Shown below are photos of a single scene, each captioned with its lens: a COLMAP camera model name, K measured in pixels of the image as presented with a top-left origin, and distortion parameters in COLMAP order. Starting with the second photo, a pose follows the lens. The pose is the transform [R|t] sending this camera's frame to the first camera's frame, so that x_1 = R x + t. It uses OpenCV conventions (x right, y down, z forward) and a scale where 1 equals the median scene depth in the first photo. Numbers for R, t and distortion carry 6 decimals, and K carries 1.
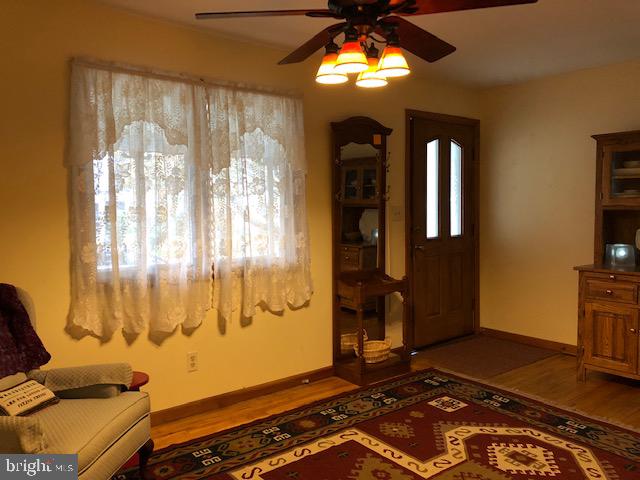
lens RADIAL K [[527.1, 0, 318.9], [0, 527.1, 241.9], [0, 0, 1]] dist [0.047670, -0.020555]
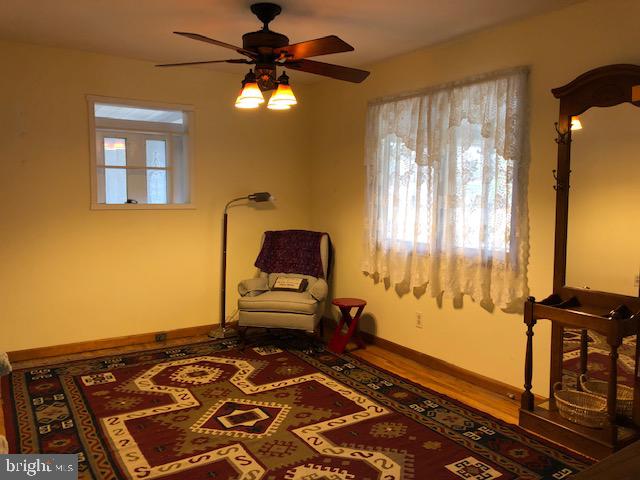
lens RADIAL K [[527.1, 0, 318.6], [0, 527.1, 238.4], [0, 0, 1]] dist [0.047670, -0.020555]
pose [[-0.097177, 0.094591, -0.990762, 1.078463], [-0.071667, 0.992224, 0.101760, -0.079014], [0.992683, 0.080894, -0.089642, 0.931997]]
